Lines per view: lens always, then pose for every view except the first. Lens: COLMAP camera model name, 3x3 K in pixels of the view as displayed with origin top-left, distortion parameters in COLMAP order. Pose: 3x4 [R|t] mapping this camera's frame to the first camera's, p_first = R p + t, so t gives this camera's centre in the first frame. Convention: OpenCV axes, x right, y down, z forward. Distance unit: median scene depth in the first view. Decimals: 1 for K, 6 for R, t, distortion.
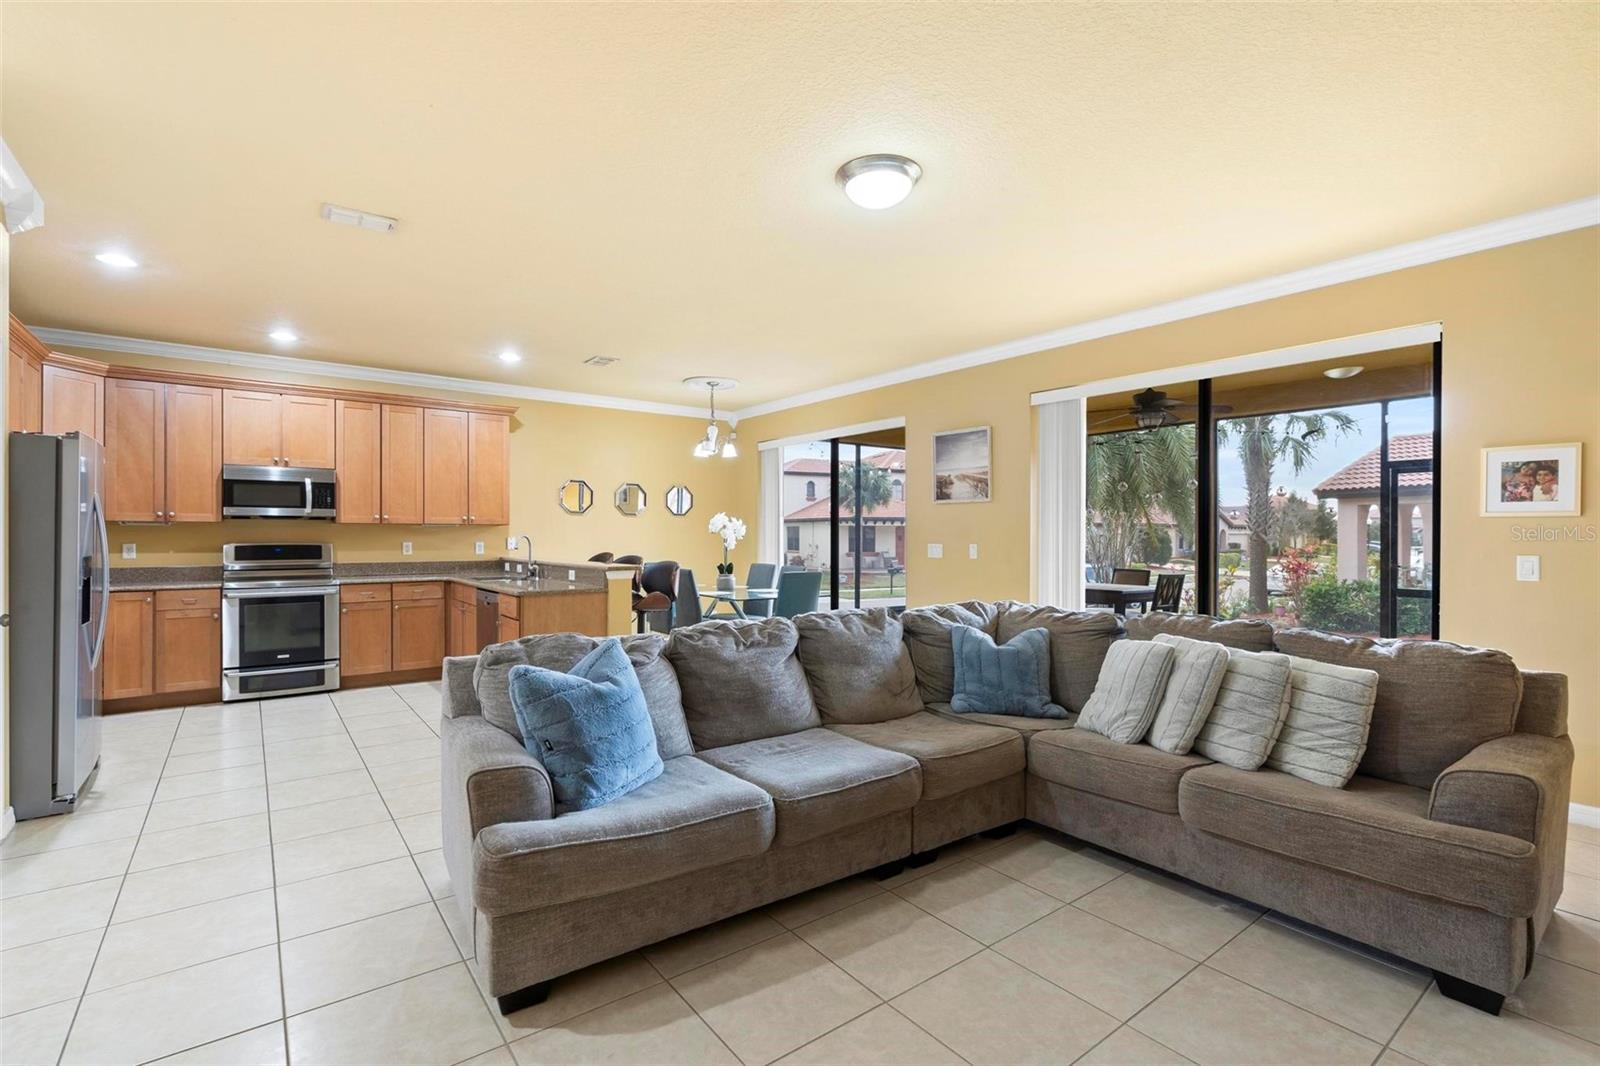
lens RADIAL K [[727.9, 0, 797.9], [0, 727.9, 534.9], [0, 0, 1]] dist [-0.008725, 0.000755]
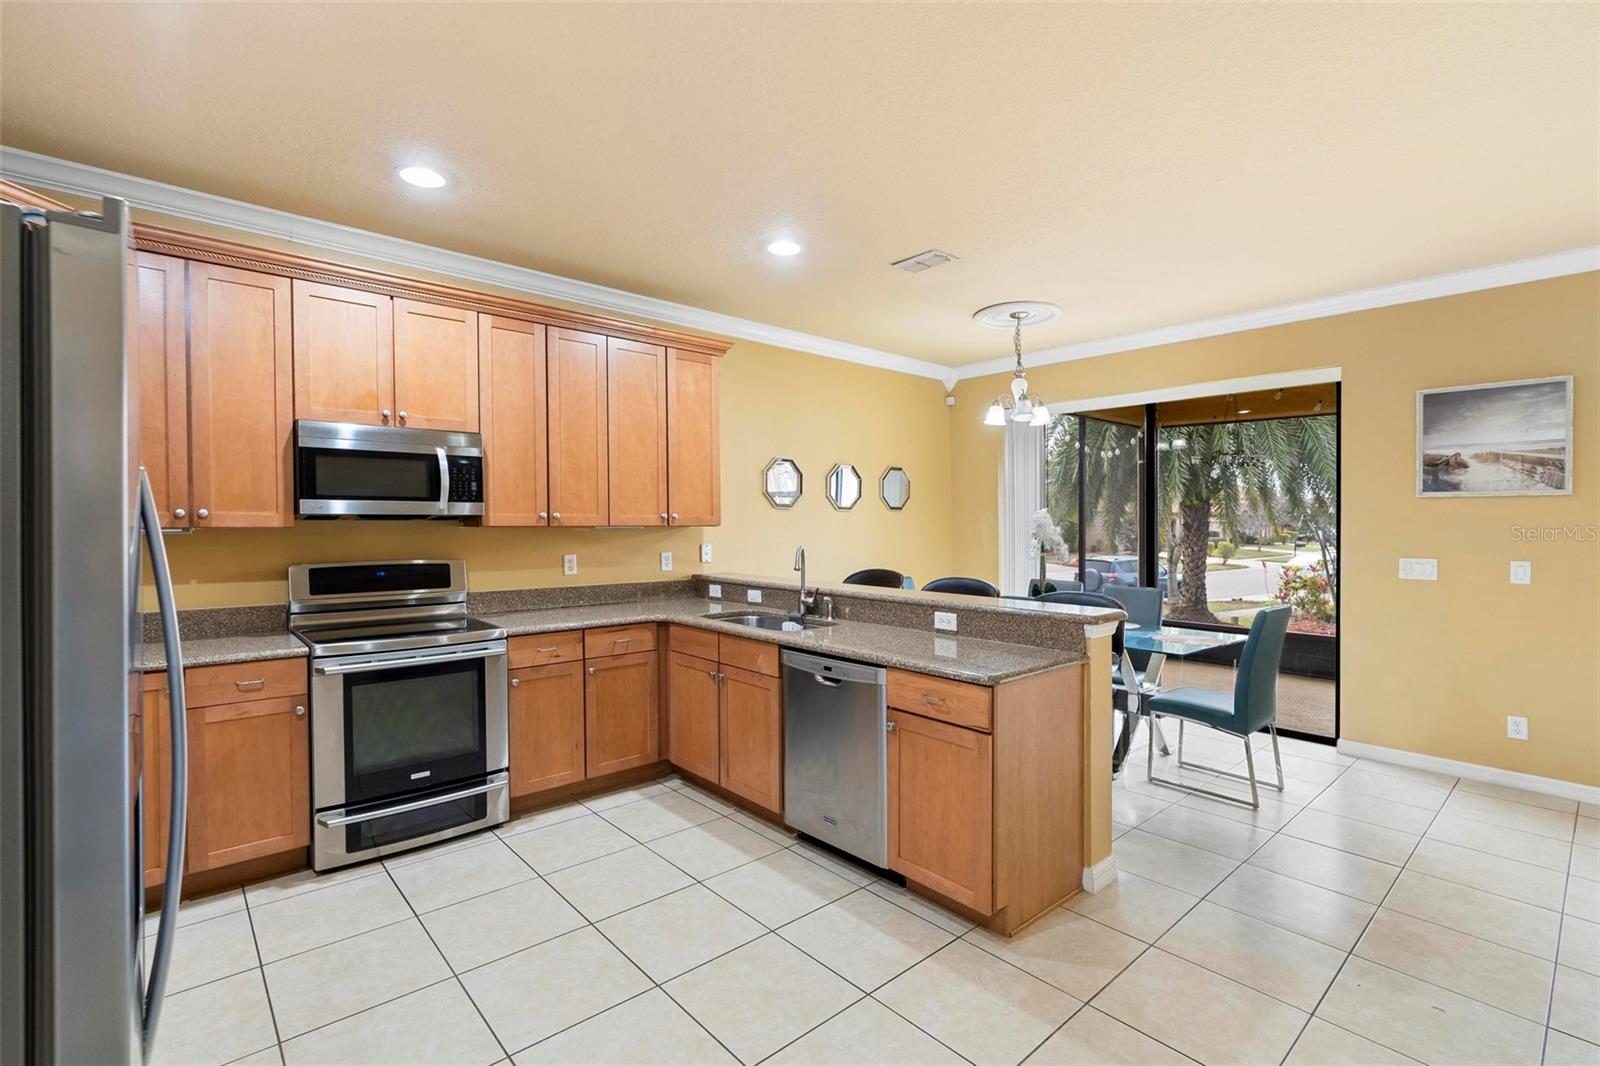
lens RADIAL K [[727.9, 0, 809.1], [0, 727.9, 534.5], [0, 0, 1]] dist [-0.008725, 0.000755]
pose [[0.997097, 0.000414, 0.076144, -0.434710], [-0.001870, 0.999817, 0.019045, -0.022159], [-0.076122, -0.019132, 0.996915, 0.414268]]
